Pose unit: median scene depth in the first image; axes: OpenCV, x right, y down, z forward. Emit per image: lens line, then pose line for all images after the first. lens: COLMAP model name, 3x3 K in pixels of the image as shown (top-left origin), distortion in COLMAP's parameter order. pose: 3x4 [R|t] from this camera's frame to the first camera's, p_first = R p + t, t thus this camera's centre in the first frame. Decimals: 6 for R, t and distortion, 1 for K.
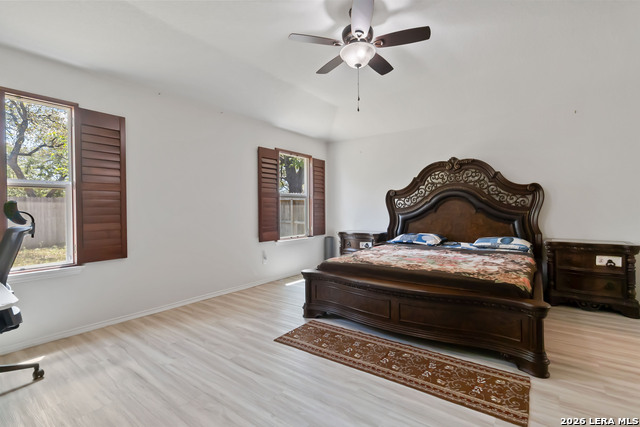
lens RADIAL K [[299.3, 0, 323.6], [0, 299.3, 207.7], [0, 0, 1]] dist [0.000801, 0.000208]
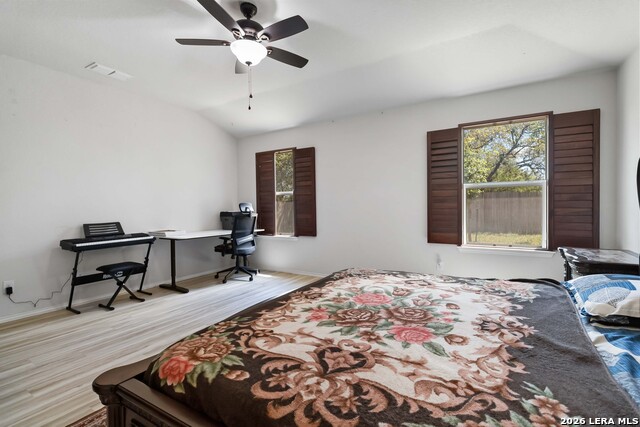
lens RADIAL K [[299.3, 0, 323.6], [0, 299.3, 207.7], [0, 0, 1]] dist [0.000801, 0.000208]
pose [[0.069209, -0.000696, -0.997602, 0.626638], [0.011707, 0.999931, 0.000115, 0.010510], [0.997534, -0.011687, 0.069212, 0.640168]]
